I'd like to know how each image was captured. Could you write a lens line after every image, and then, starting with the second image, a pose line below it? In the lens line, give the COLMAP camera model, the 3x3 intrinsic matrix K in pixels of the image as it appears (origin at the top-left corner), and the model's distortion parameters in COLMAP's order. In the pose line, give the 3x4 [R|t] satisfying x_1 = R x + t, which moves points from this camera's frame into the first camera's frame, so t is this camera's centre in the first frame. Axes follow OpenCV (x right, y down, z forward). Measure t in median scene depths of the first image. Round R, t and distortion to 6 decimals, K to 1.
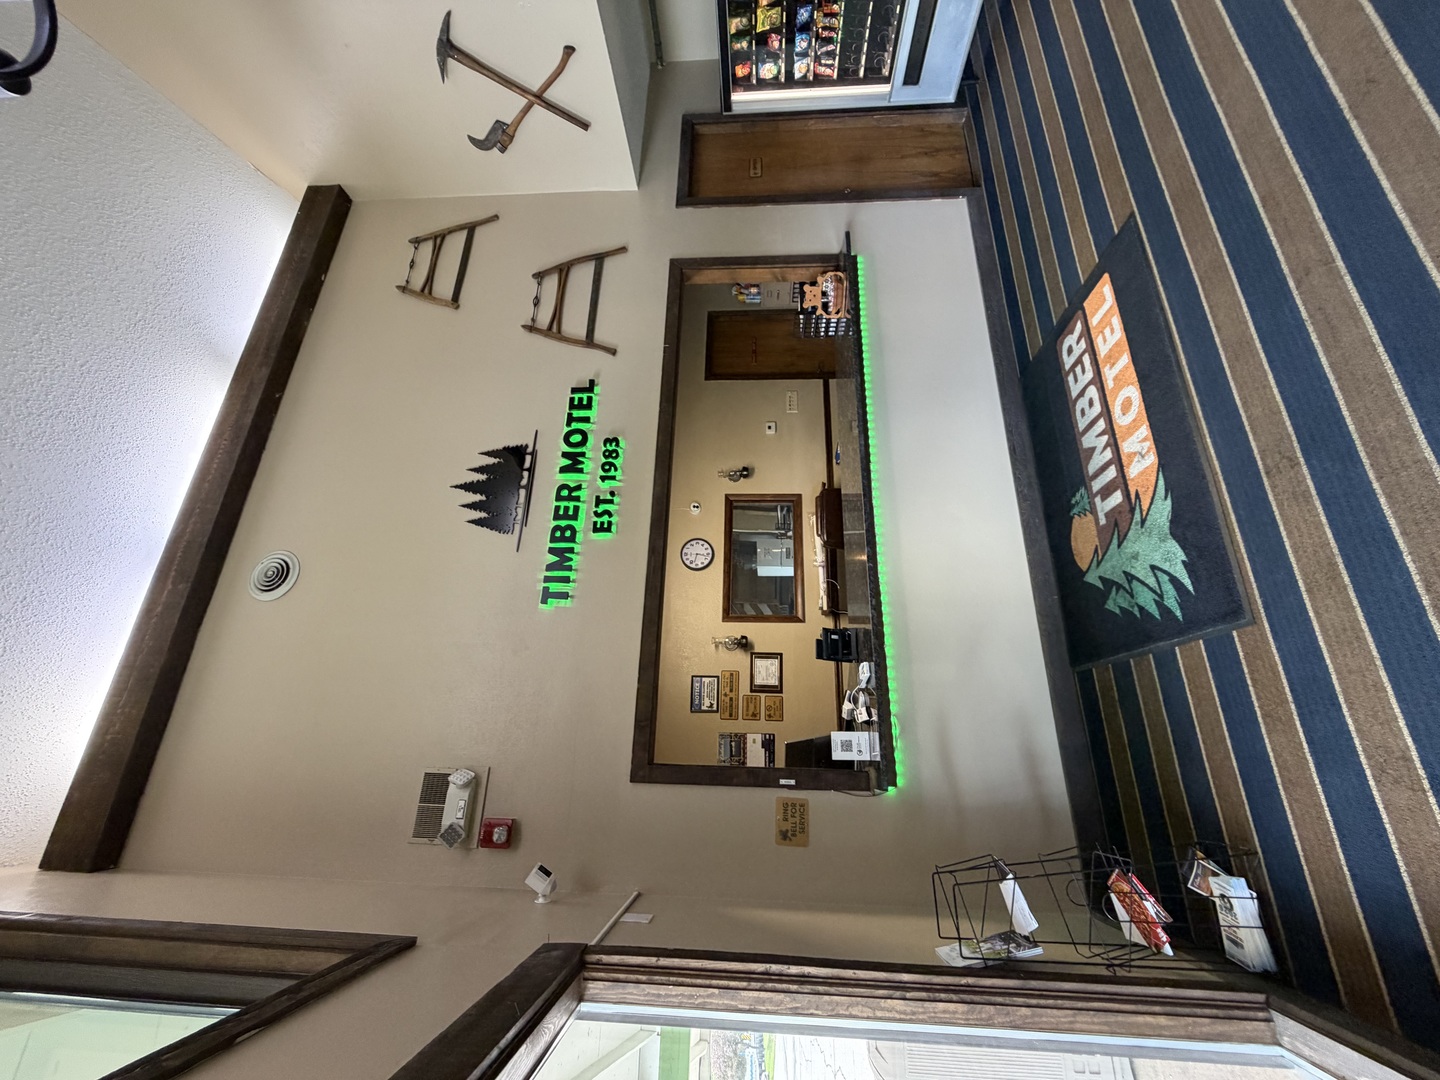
lens RADIAL K [[572.3, 0, 720.5], [0, 572.3, 539.8], [0, 0, 1]] dist [0.002241, -0.000500]
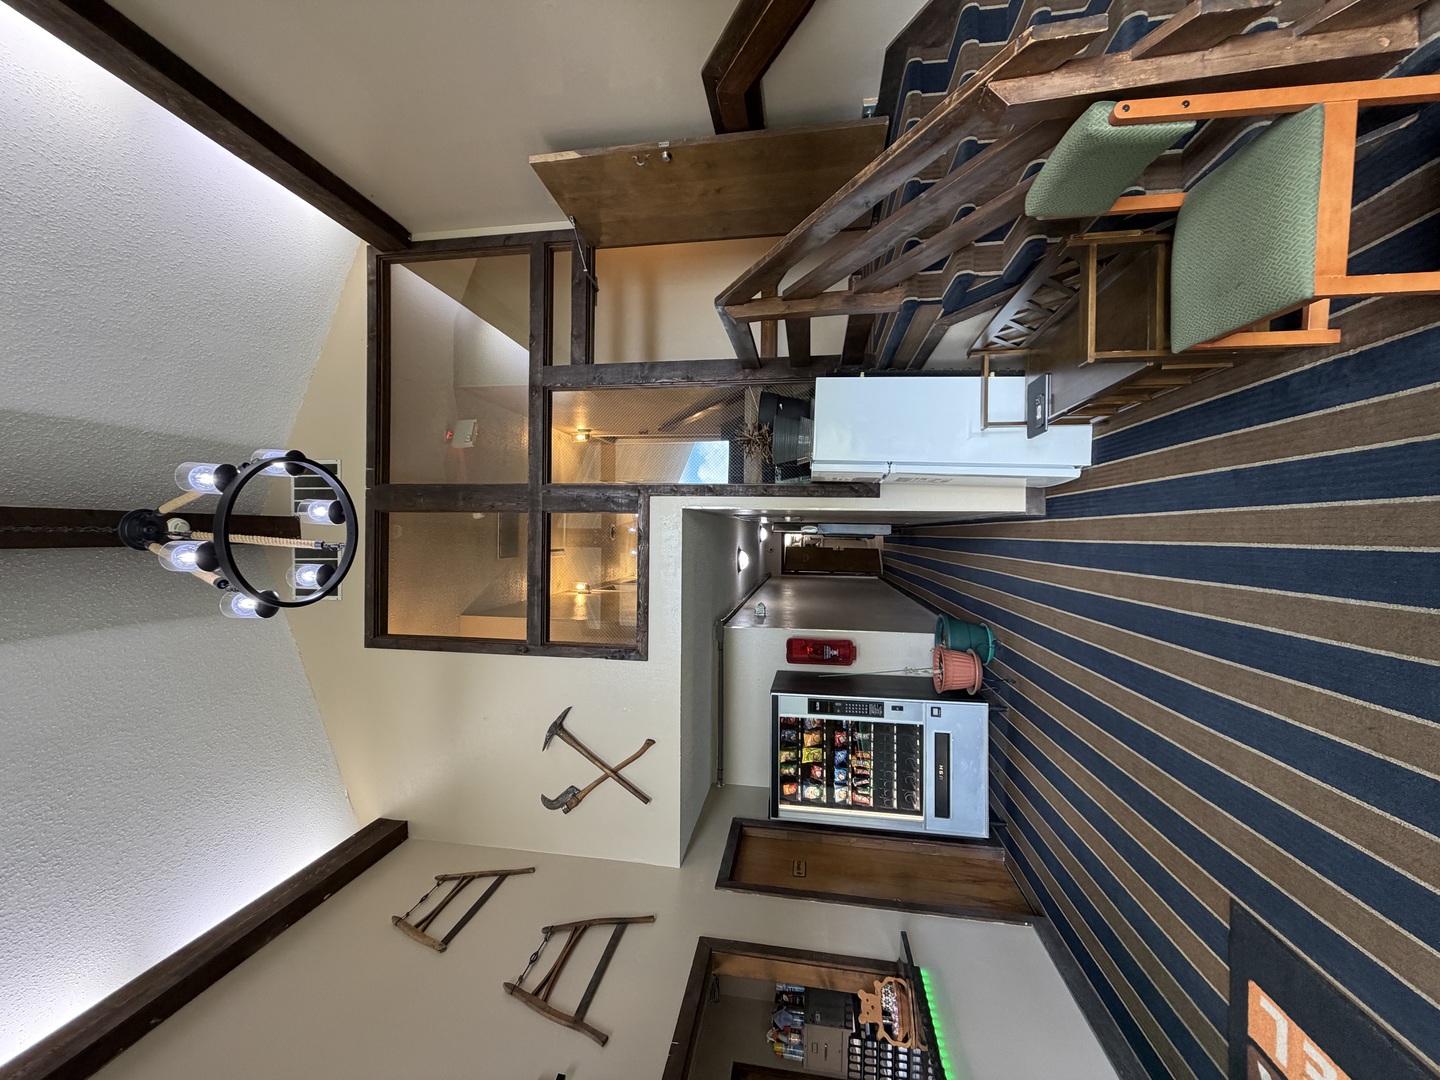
lens RADIAL K [[572.3, 0, 719.0], [0, 572.3, 536.2], [0, 0, 1]] dist [0.002241, -0.000500]
pose [[0.989284, 0.073090, -0.126389, 0.006647], [-0.144360, 0.360246, -0.921620, 0.090362], [-0.021830, 0.929989, 0.366938, 0.103412]]
